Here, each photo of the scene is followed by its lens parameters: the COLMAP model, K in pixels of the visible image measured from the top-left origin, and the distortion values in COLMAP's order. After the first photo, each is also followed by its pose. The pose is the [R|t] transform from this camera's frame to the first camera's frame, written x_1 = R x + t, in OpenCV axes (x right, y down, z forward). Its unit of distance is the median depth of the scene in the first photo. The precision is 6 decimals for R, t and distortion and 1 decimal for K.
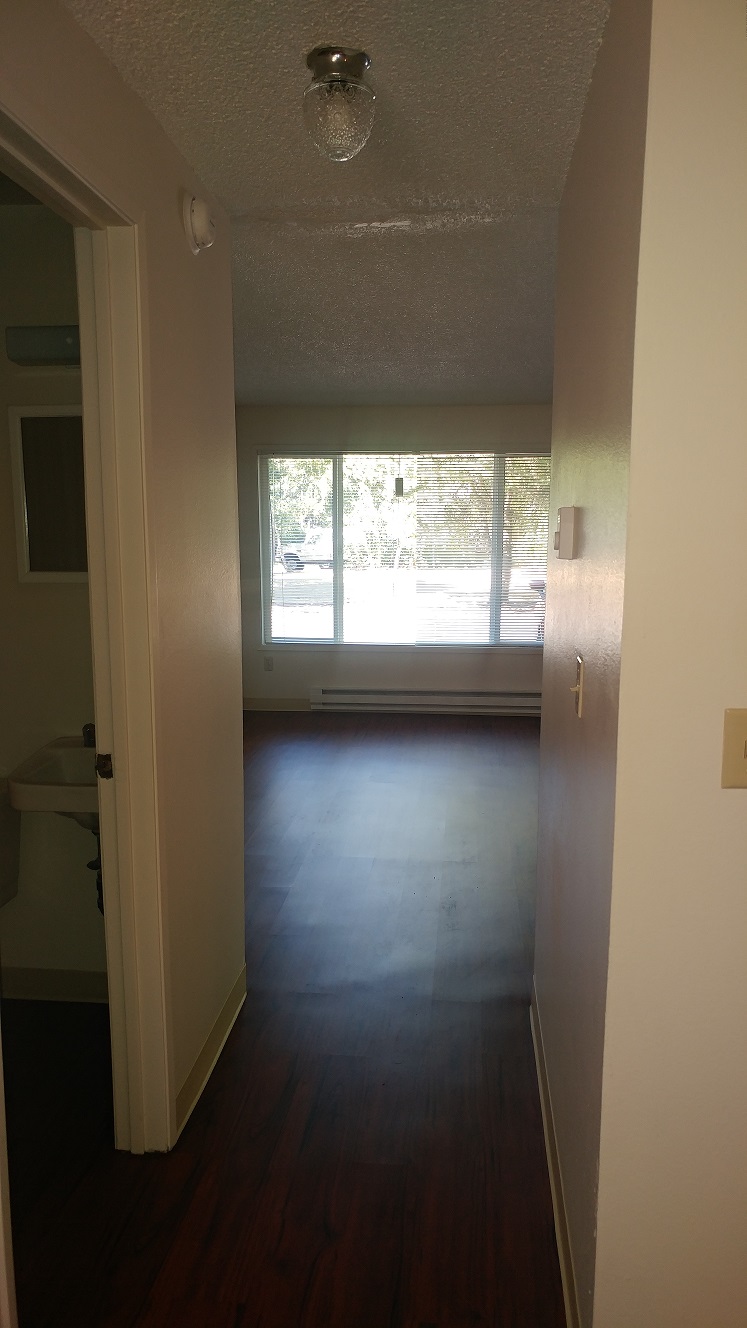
lens RADIAL K [[937.1, 0, 373.5], [0, 937.1, 664.0], [0, 0, 1]] dist [0.039991, -0.055810]
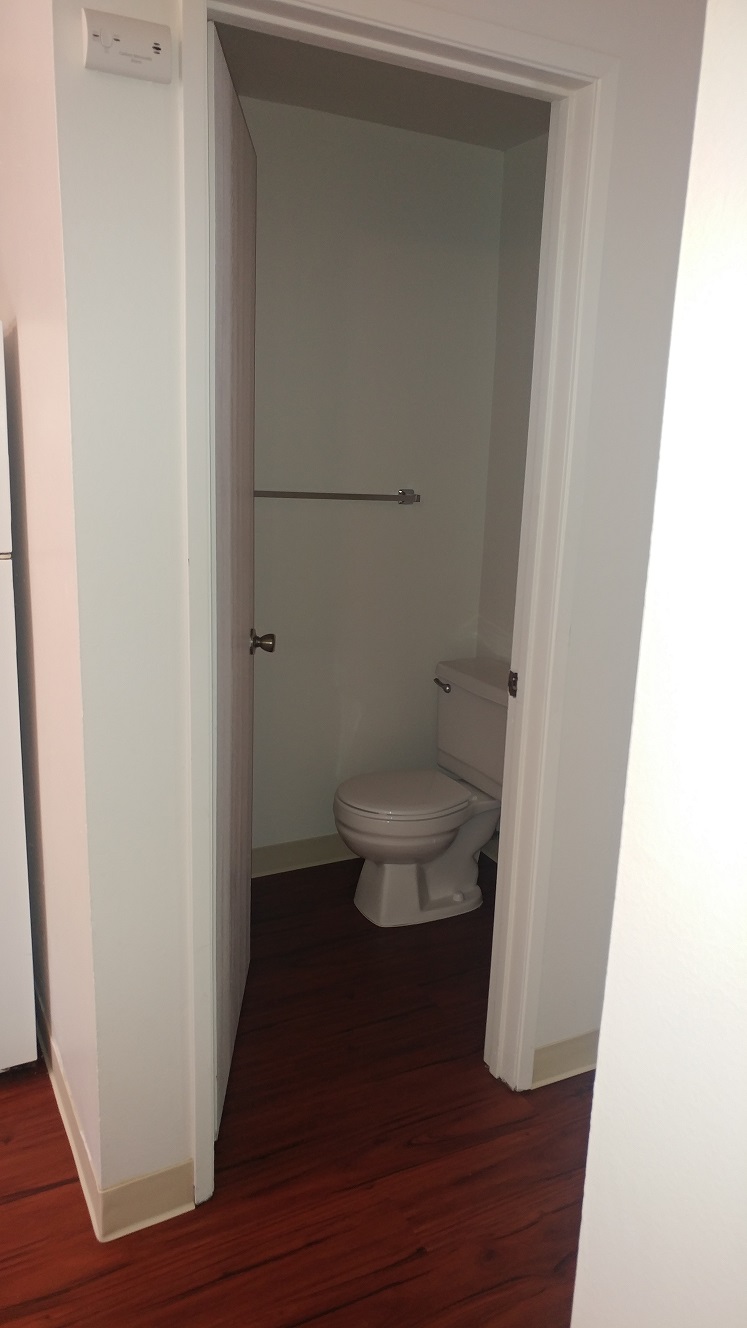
lens RADIAL K [[937.1, 0, 373.5], [0, 937.1, 664.0], [0, 0, 1]] dist [0.039991, -0.055810]
pose [[0.562585, 0.211174, -0.799315, 0.414844], [-0.152998, 0.976721, 0.150358, -0.036787], [0.812459, 0.037705, 0.581797, 0.326260]]
